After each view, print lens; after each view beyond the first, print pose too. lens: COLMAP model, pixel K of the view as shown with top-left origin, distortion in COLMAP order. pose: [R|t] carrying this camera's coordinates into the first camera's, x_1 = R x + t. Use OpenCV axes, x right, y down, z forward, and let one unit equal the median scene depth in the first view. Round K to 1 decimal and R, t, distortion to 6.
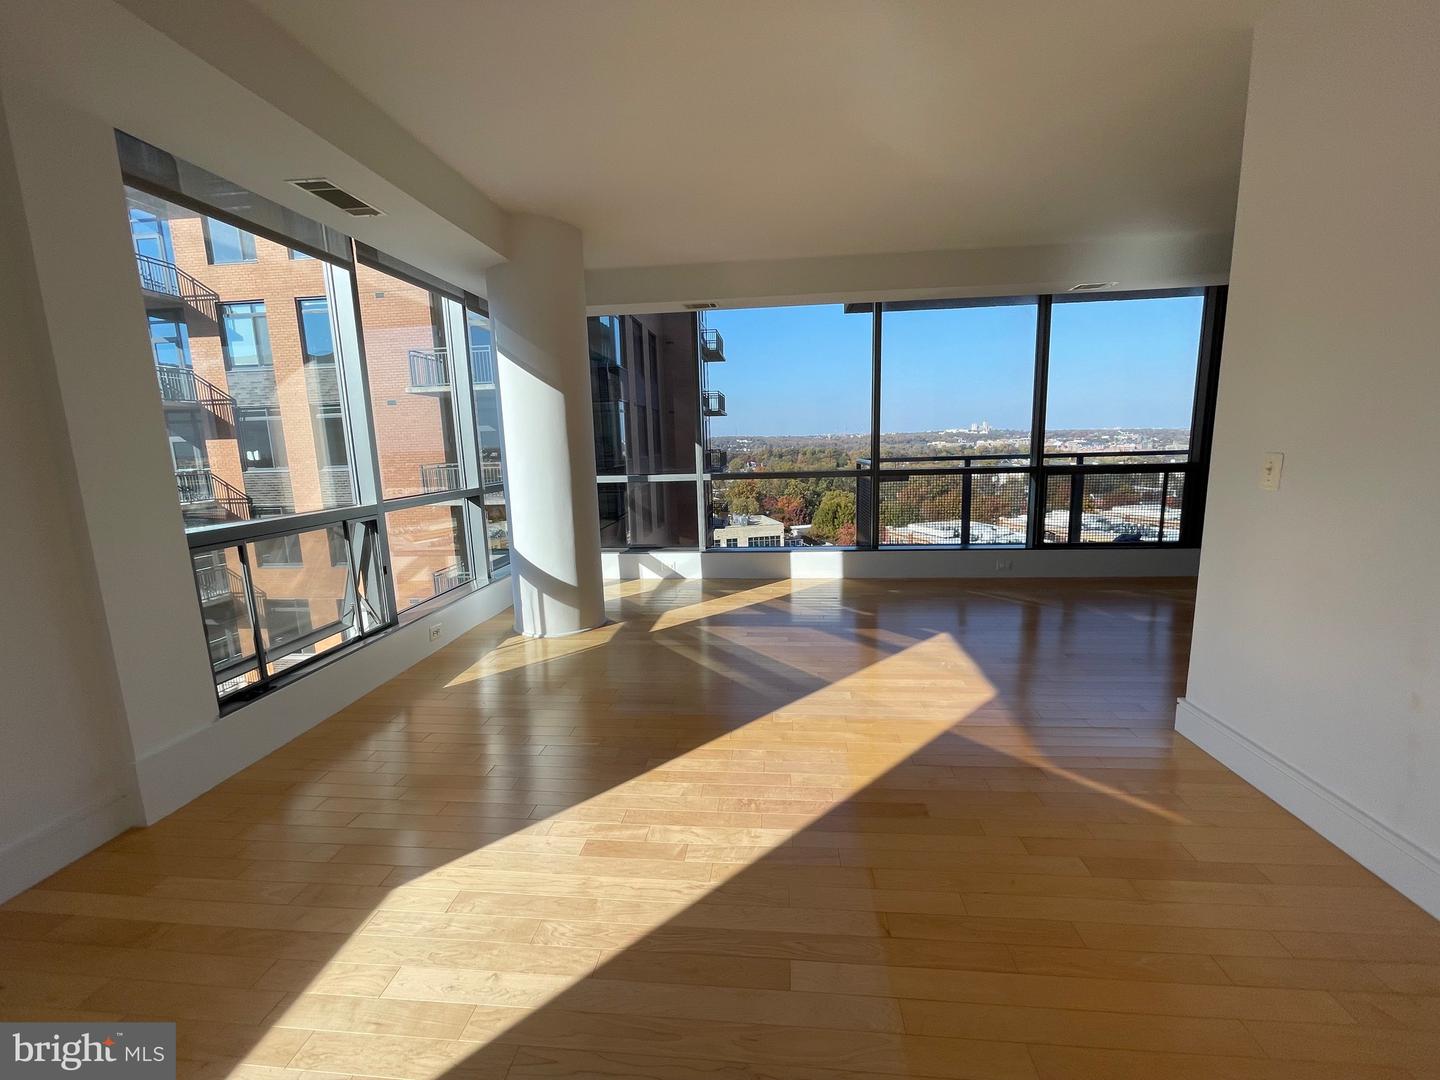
lens RADIAL K [[581.5, 0, 727.1], [0, 581.5, 538.6], [0, 0, 1]] dist [-0.002635, 0.000614]
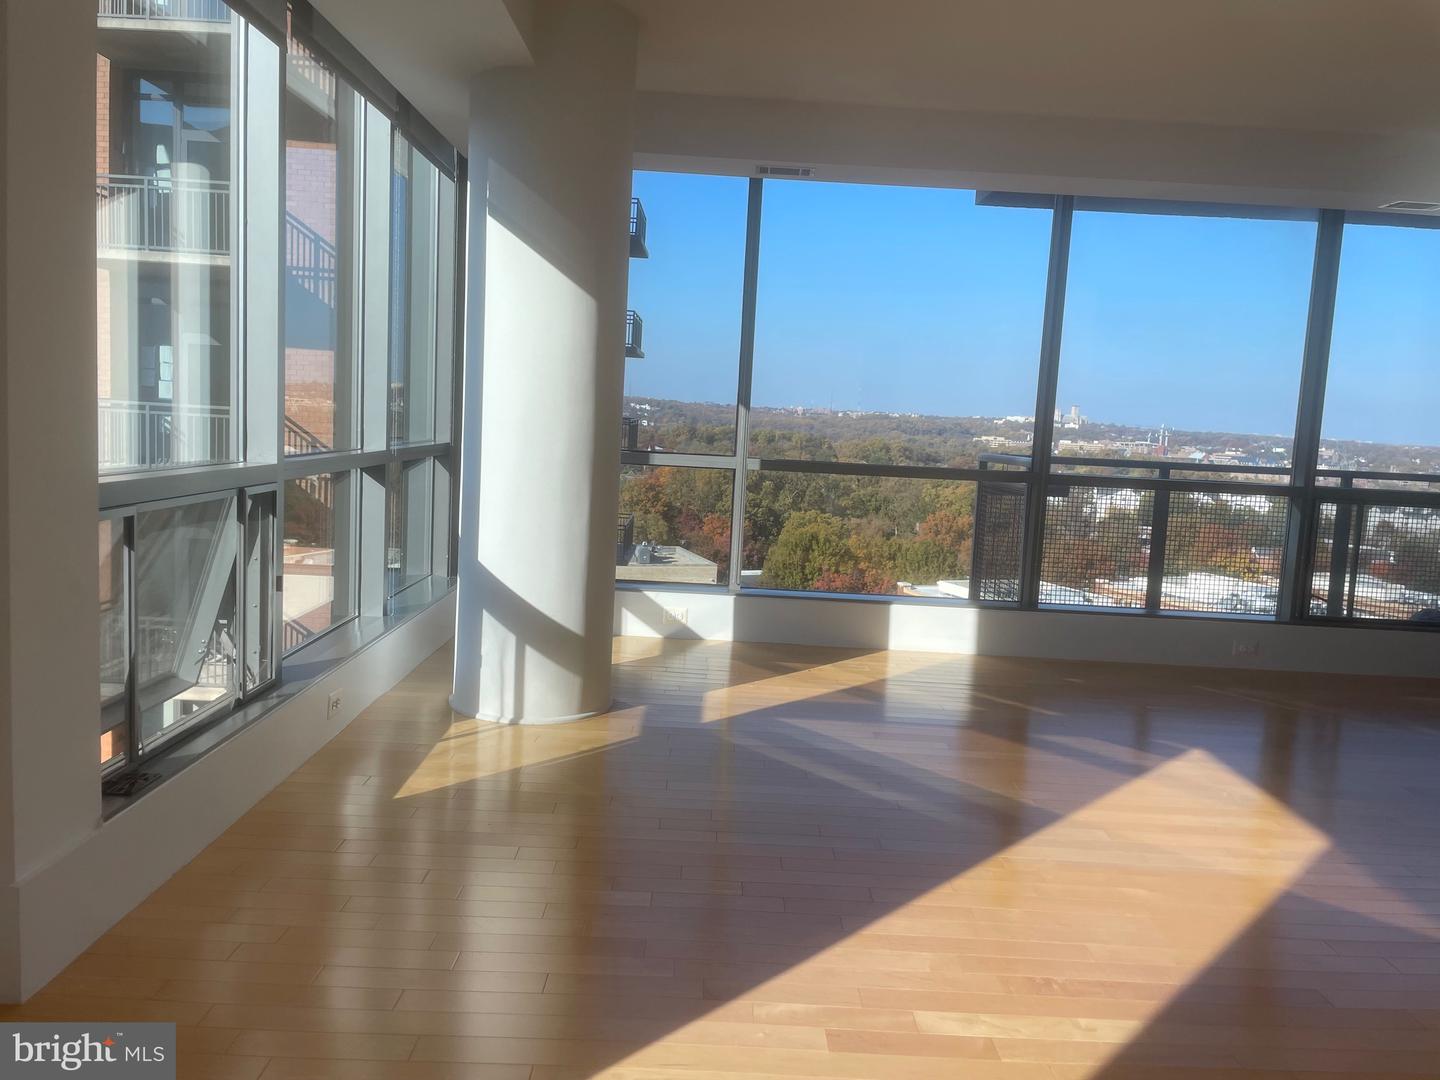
lens RADIAL K [[1084.5, 0, 732.0], [0, 1084.5, 537.5], [0, 0, 1]] dist [0.065233, -0.065457]
pose [[0.990723, 0.067922, 0.117702, -0.182063], [-0.062117, 0.996697, -0.052304, 0.024227], [-0.120866, 0.044508, 0.991671, -0.056332]]
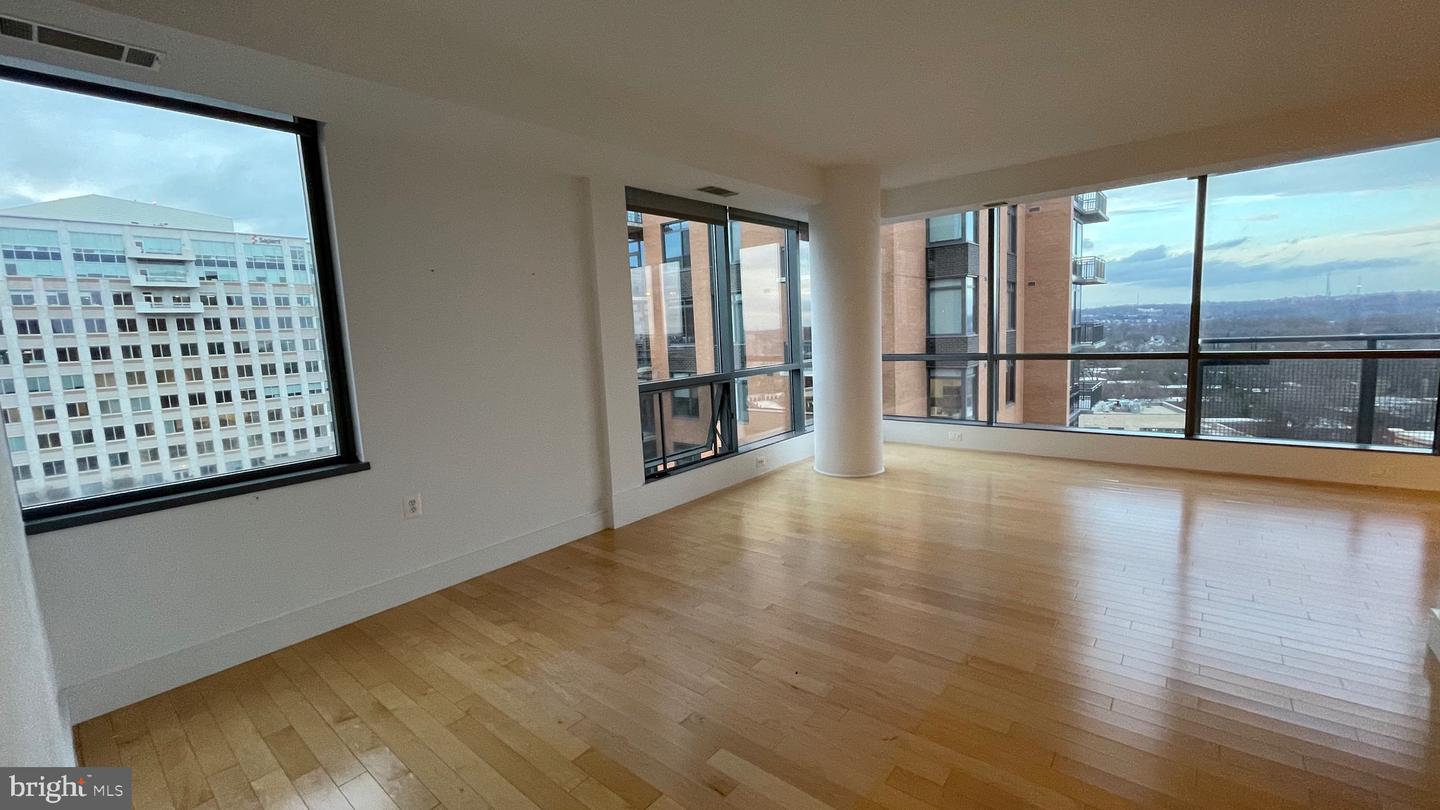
lens RADIAL K [[582.2, 0, 734.8], [0, 582.2, 411.7], [0, 0, 1]] dist [0.001264, 0.000067]
pose [[0.835664, 0.062881, -0.545630, 0.165991], [-0.065242, 0.997756, 0.015064, 0.012536], [0.545353, 0.023010, 0.837891, -0.185091]]
